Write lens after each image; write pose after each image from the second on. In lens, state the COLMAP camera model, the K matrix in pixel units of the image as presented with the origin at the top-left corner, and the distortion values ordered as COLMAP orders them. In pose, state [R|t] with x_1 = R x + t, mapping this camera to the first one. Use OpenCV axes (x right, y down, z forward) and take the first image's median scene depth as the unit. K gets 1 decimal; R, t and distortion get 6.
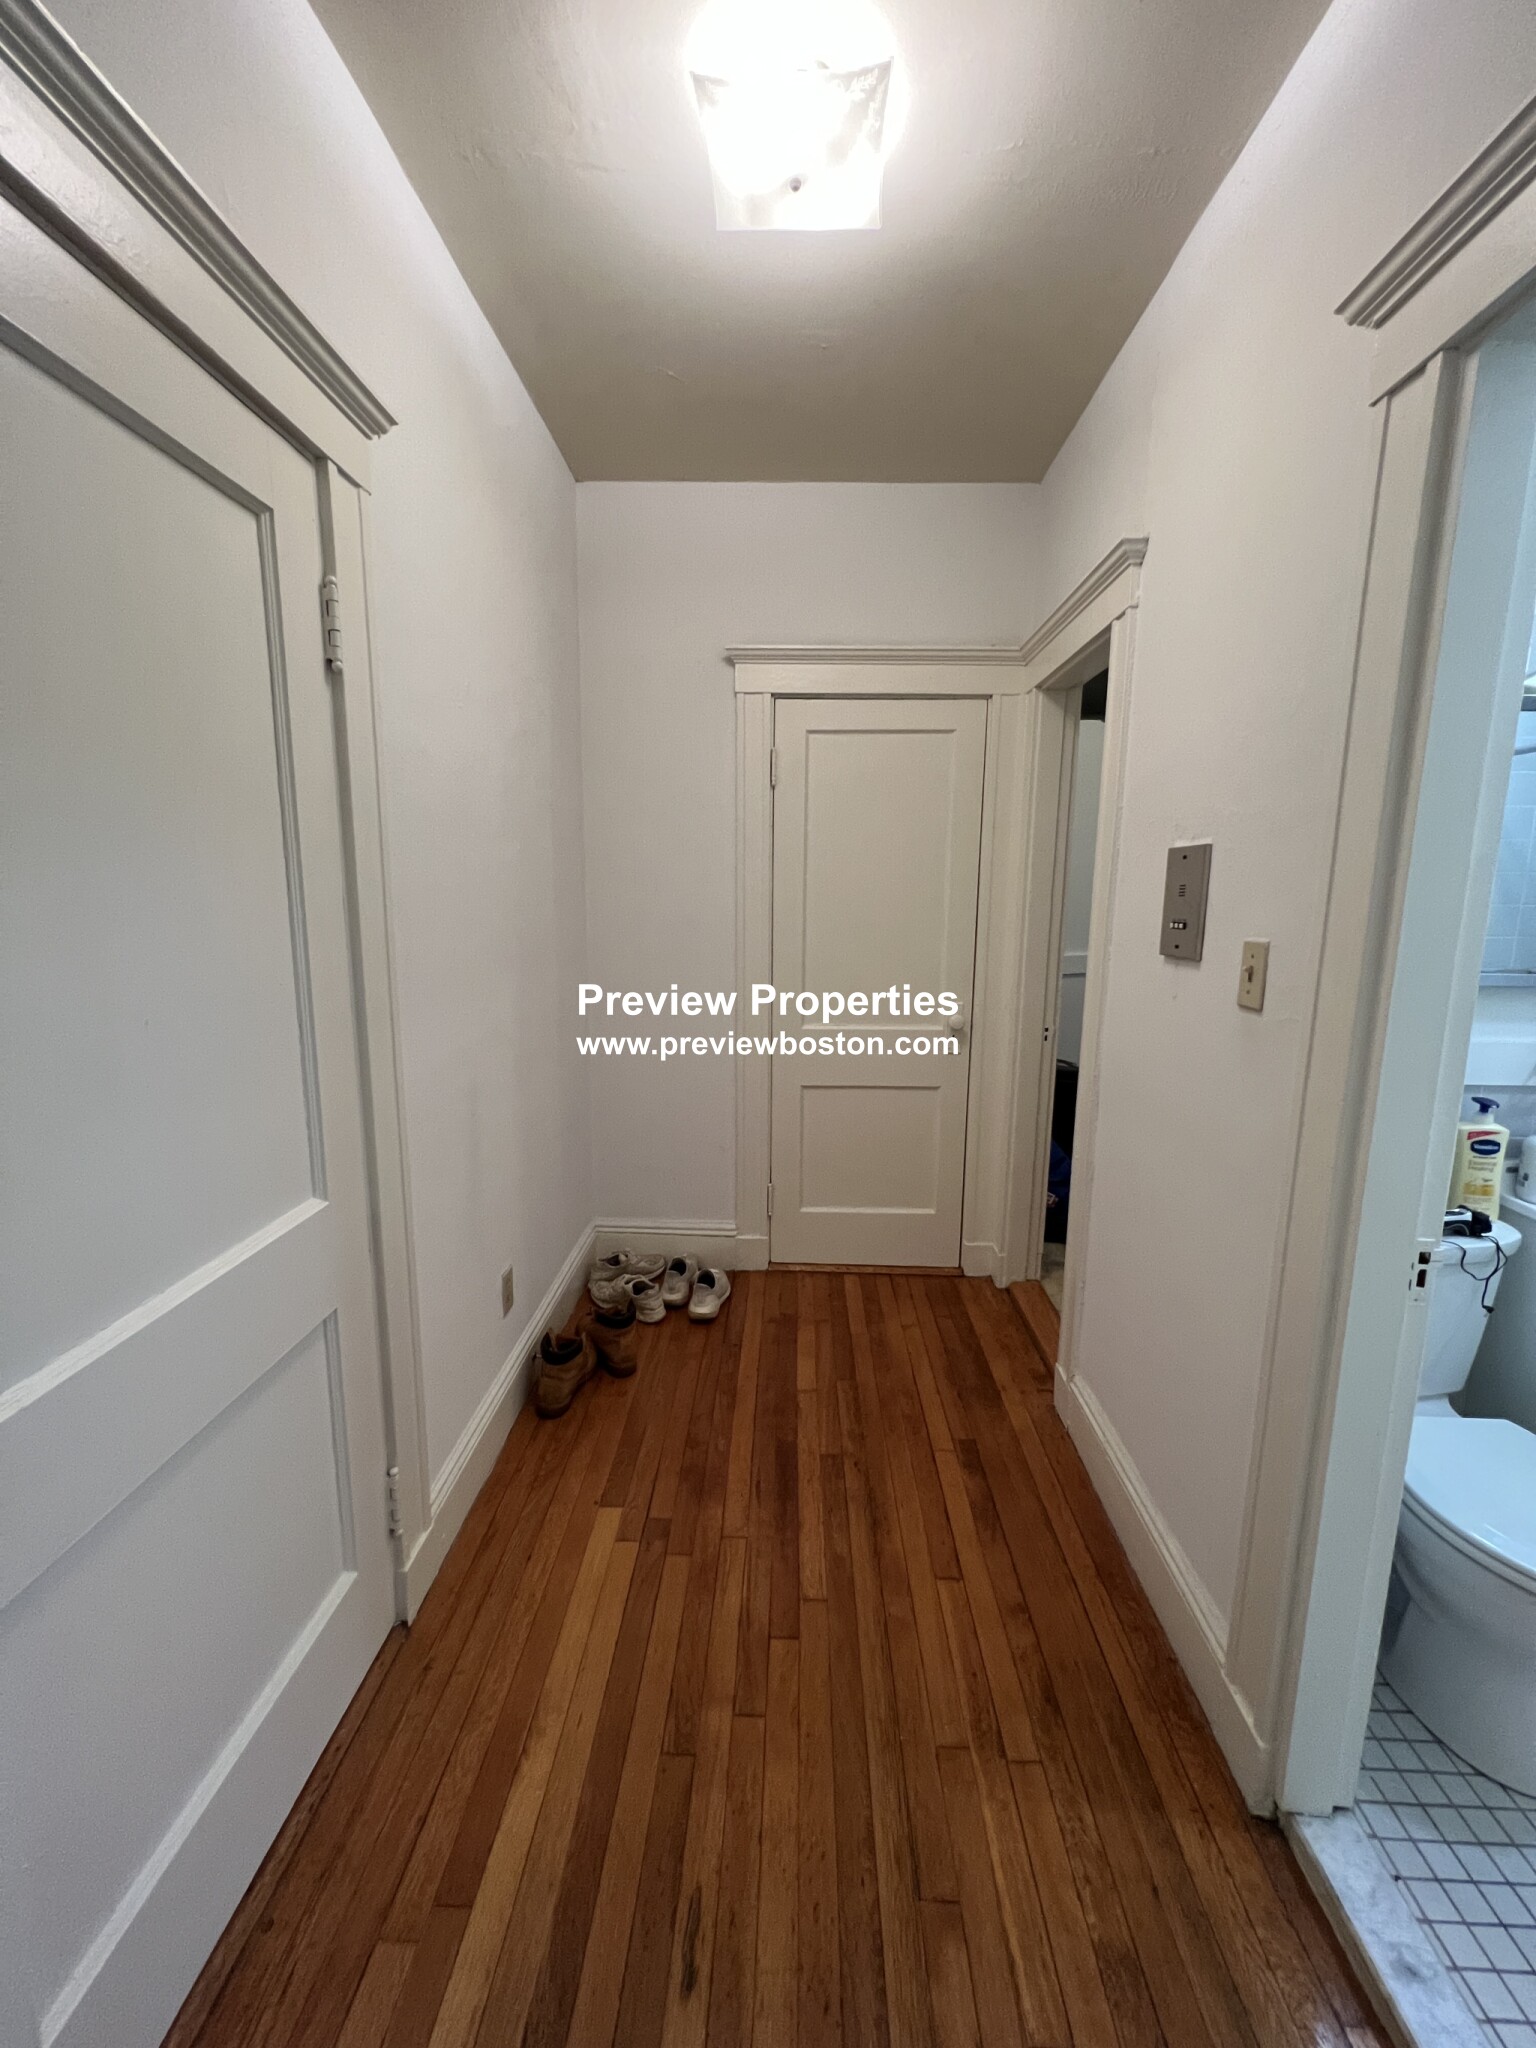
lens RADIAL K [[831.1, 0, 774.1], [0, 831.1, 1027.2], [0, 0, 1]] dist [-0.003869, -0.000236]
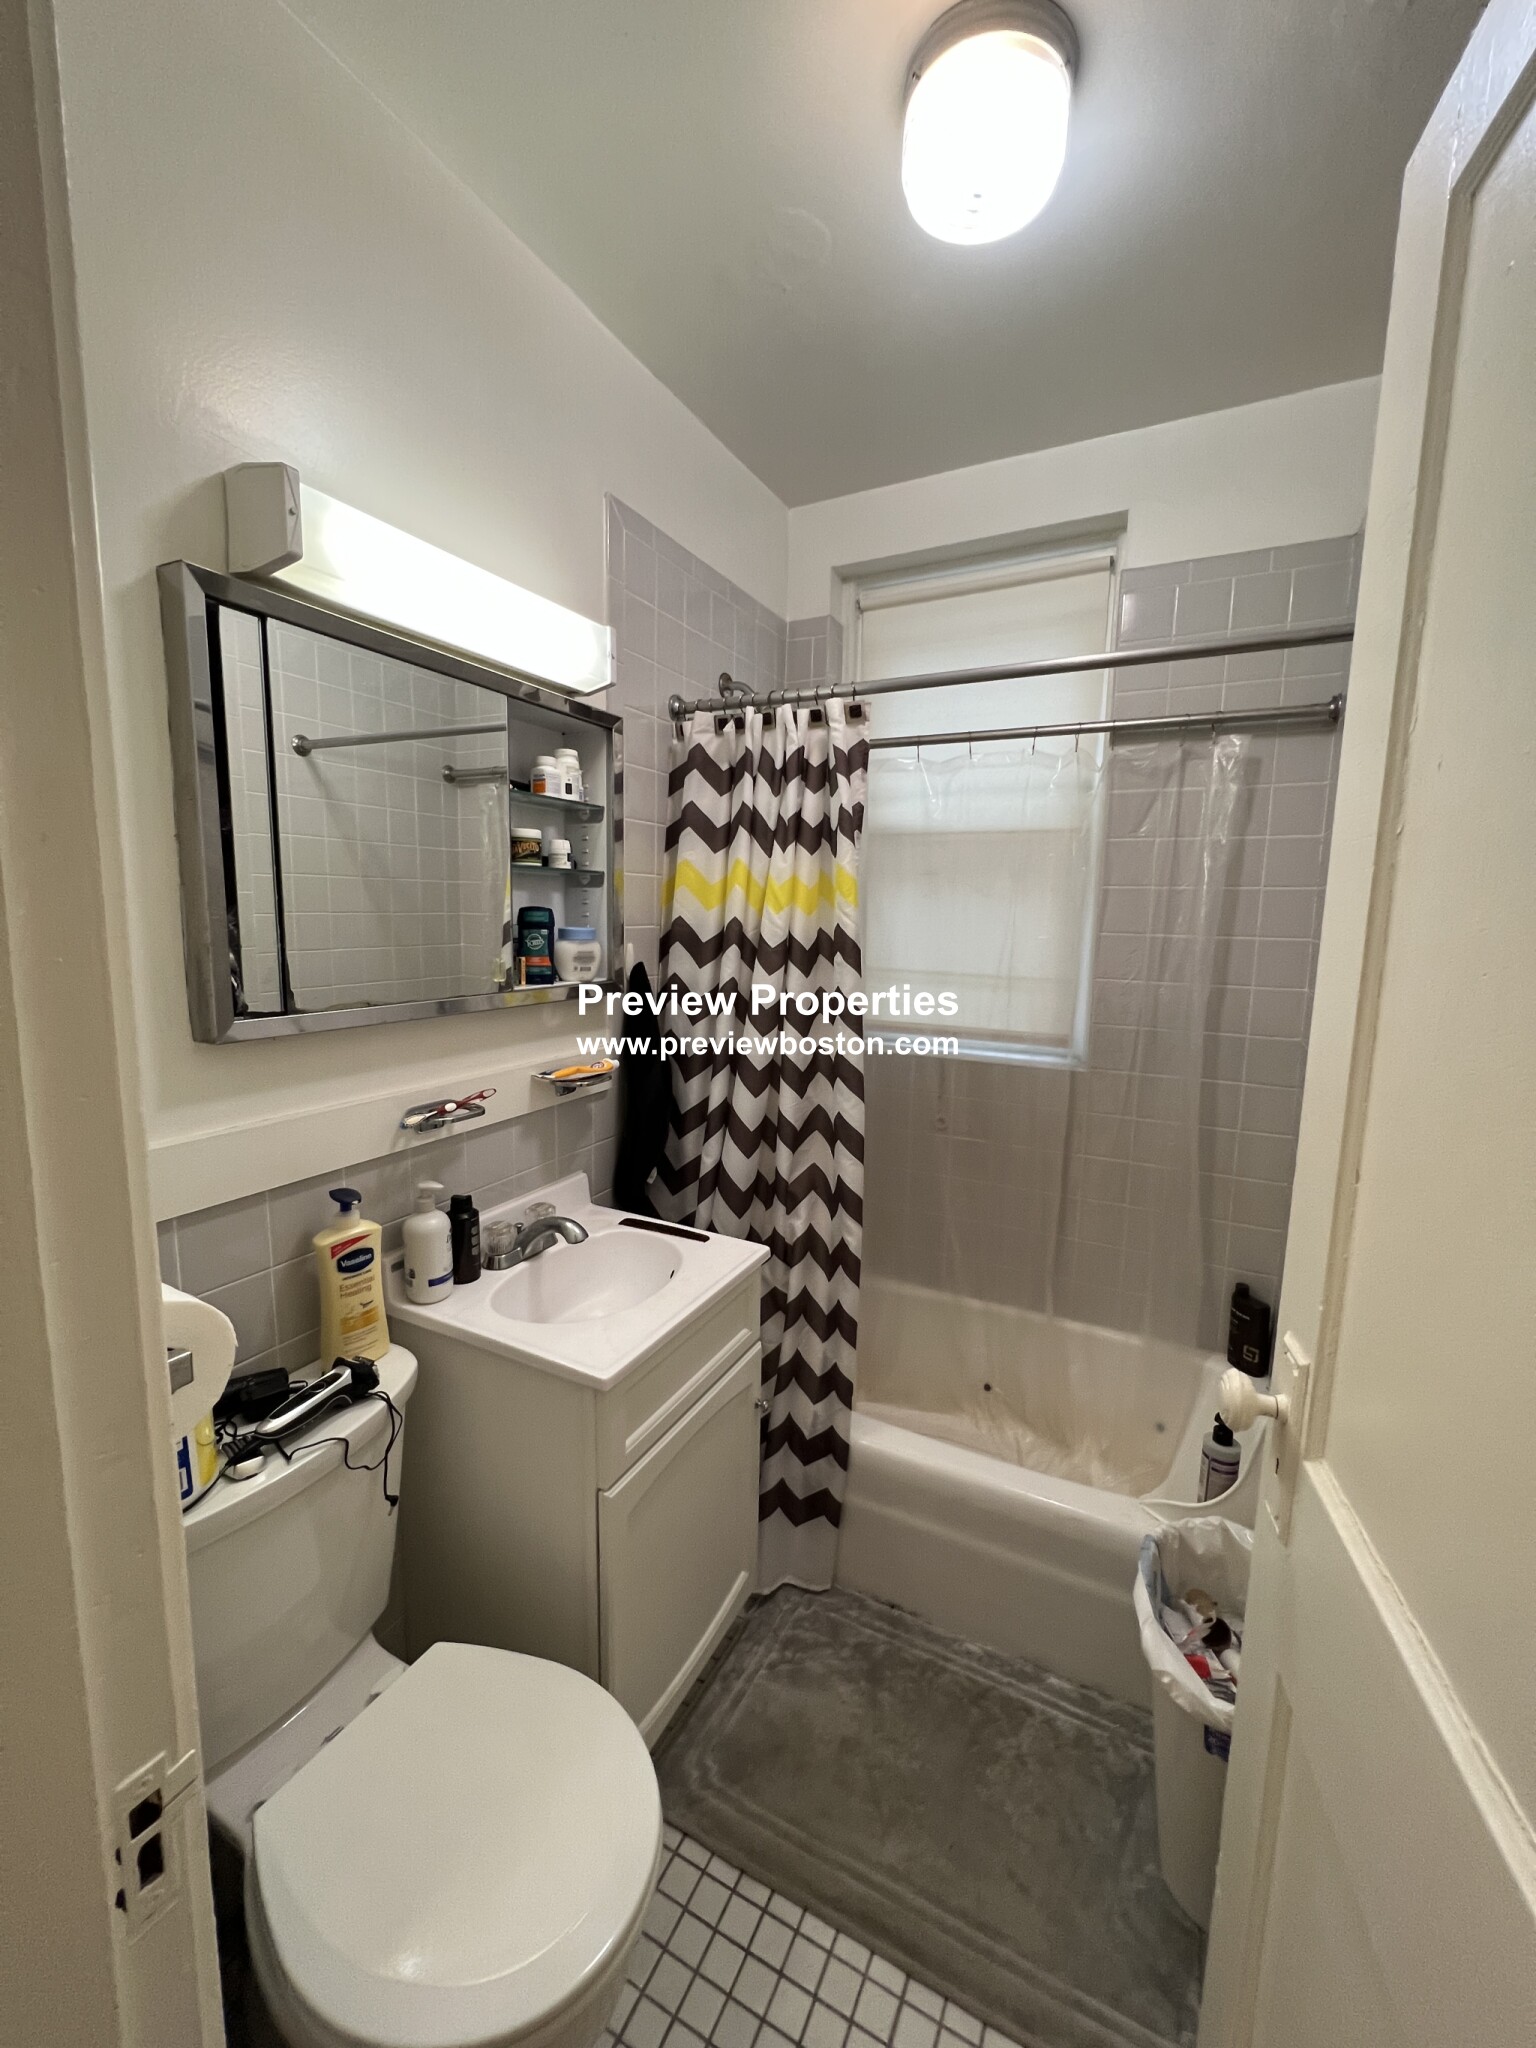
lens RADIAL K [[831.1, 0, 768.1], [0, 831.1, 1025.8], [0, 0, 1]] dist [-0.003869, -0.000236]
pose [[0.438068, -0.122134, 0.890607, 0.408495], [0.140822, 0.987819, 0.066198, -0.048835], [-0.887843, 0.096418, 0.449931, 0.352766]]
